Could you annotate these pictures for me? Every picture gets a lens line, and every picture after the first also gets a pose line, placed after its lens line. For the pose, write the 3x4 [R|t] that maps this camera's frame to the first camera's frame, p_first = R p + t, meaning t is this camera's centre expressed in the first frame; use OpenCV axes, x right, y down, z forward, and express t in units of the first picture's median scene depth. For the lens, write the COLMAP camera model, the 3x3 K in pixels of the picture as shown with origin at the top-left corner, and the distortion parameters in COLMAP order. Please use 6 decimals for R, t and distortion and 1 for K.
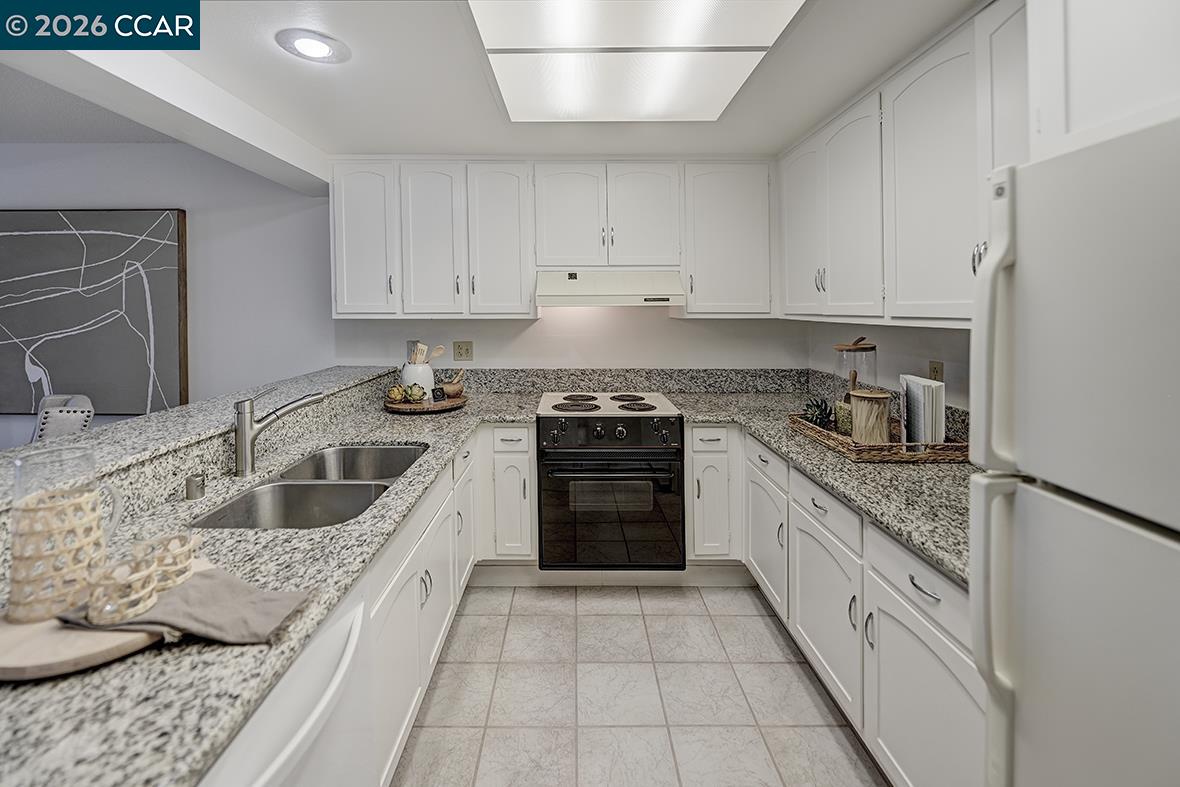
lens RADIAL K [[517.4, 0, 591.1], [0, 517.4, 328.0], [0, 0, 1]] dist [-0.010623, -0.000882]
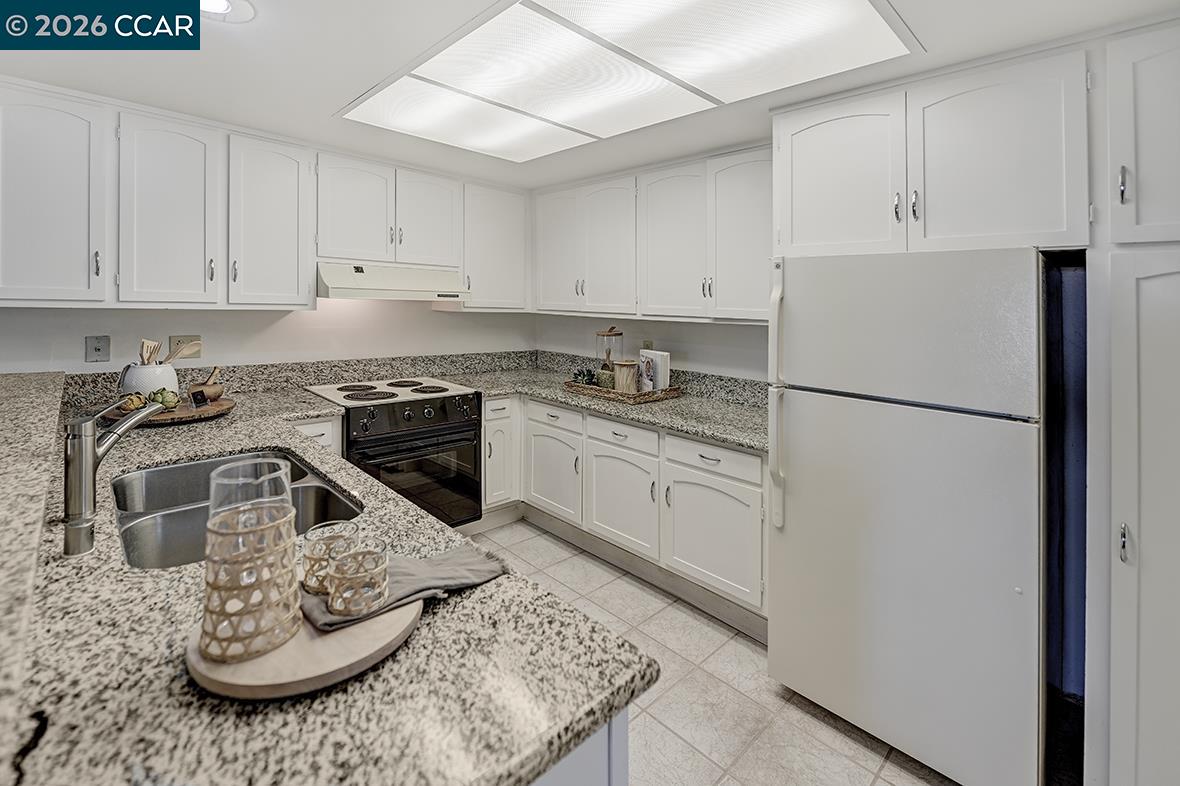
lens RADIAL K [[502.3, 0, 562.9], [0, 502.3, 305.8], [0, 0, 1]] dist [-0.003942, -0.000596]
pose [[0.741019, 0.016500, 0.671281, -0.475636], [-0.004118, 0.999791, -0.020028, -0.011616], [-0.671471, 0.012076, 0.740932, -0.014895]]
